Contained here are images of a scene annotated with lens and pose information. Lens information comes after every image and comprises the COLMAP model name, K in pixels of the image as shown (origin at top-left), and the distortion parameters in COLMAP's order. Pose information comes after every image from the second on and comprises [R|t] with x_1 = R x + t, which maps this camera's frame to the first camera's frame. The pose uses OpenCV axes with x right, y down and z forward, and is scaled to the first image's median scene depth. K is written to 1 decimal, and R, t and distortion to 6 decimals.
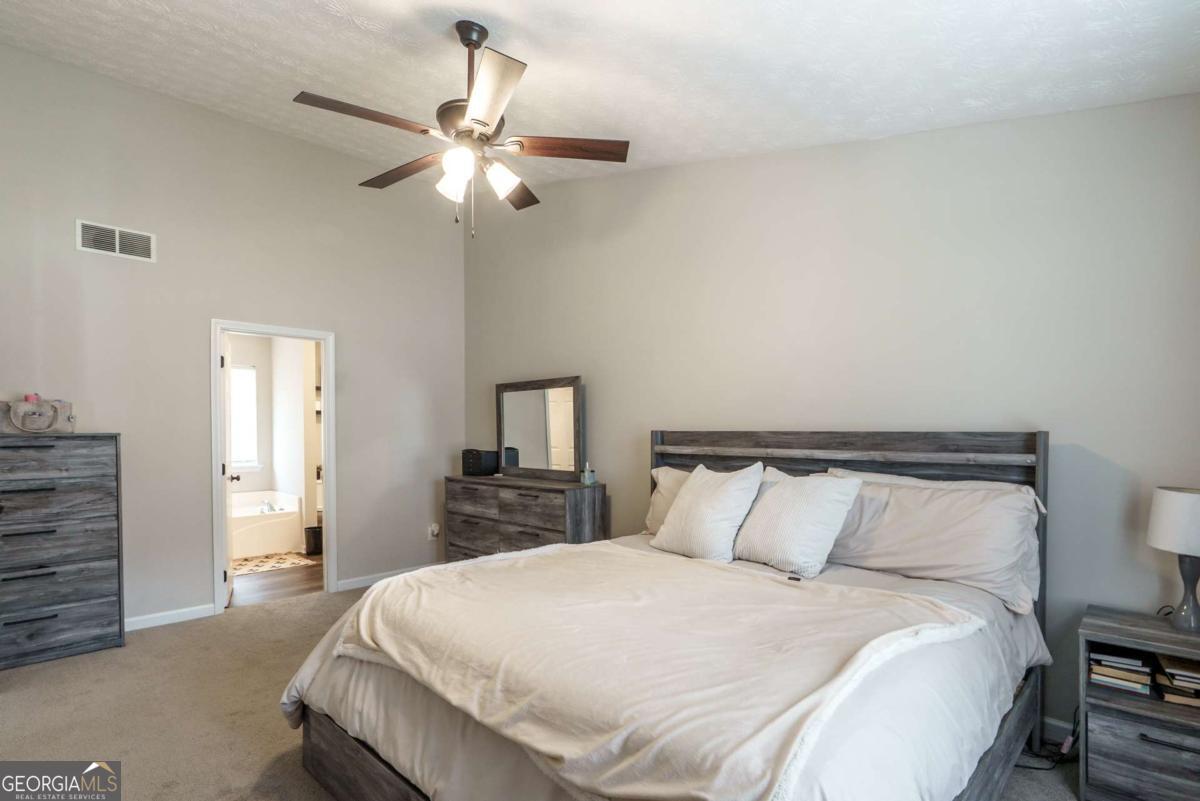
lens RADIAL K [[555.2, 0, 581.8], [0, 555.2, 435.3], [0, 0, 1]] dist [-0.003337, 0.000523]
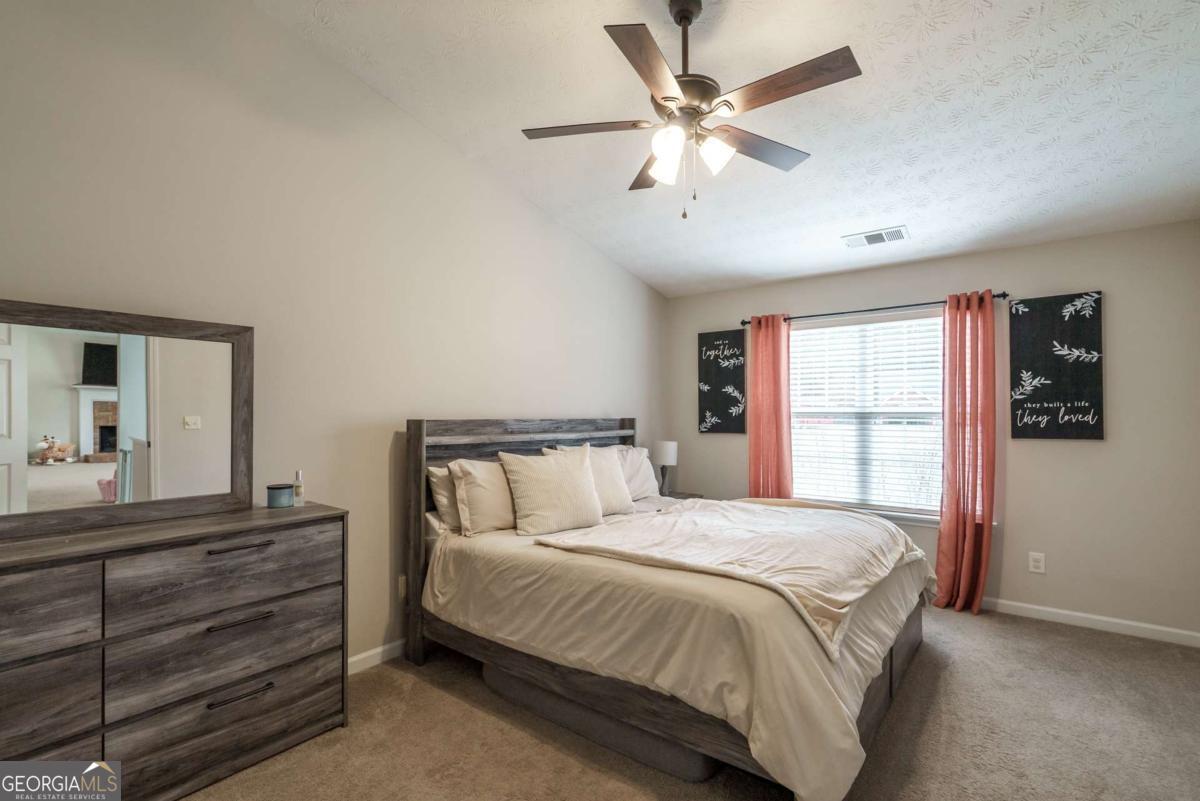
lens RADIAL K [[555.2, 0, 597.6], [0, 555.2, 412.7], [0, 0, 1]] dist [-0.003337, 0.000523]
pose [[-0.122955, 0.009273, 0.992369, -0.654651], [0.012044, 0.999897, -0.007852, -0.008228], [-0.992339, 0.010987, -0.123054, 0.744452]]
